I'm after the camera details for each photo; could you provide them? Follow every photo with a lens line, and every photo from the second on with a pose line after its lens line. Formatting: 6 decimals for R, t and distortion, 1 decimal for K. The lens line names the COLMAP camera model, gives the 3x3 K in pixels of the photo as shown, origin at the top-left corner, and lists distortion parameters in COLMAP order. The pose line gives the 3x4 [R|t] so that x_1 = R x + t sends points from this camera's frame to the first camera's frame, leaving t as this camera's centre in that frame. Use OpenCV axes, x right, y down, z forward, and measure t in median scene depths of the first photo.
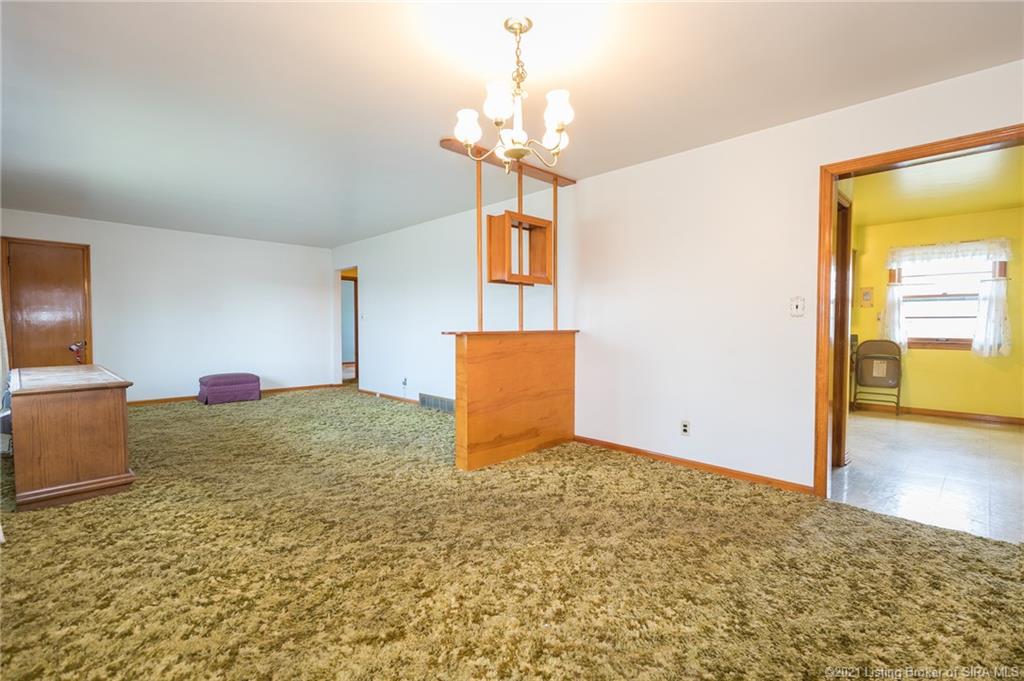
lens RADIAL K [[462.6, 0, 513.9], [0, 462.6, 341.4], [0, 0, 1]] dist [0.005367, -0.001799]
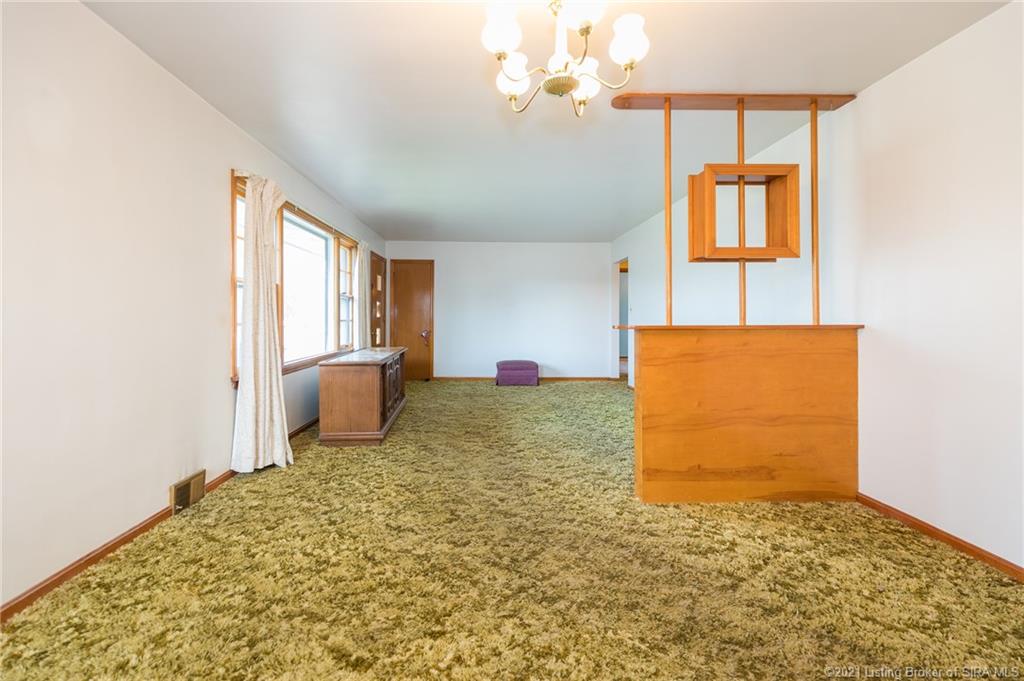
lens RADIAL K [[462.6, 0, 492.8], [0, 462.6, 315.2], [0, 0, 1]] dist [0.005367, -0.001799]
pose [[0.723093, -0.005452, -0.690729, 0.276725], [-0.024032, 0.999165, -0.033044, -0.006749], [0.690332, 0.040494, 0.722358, 0.253623]]
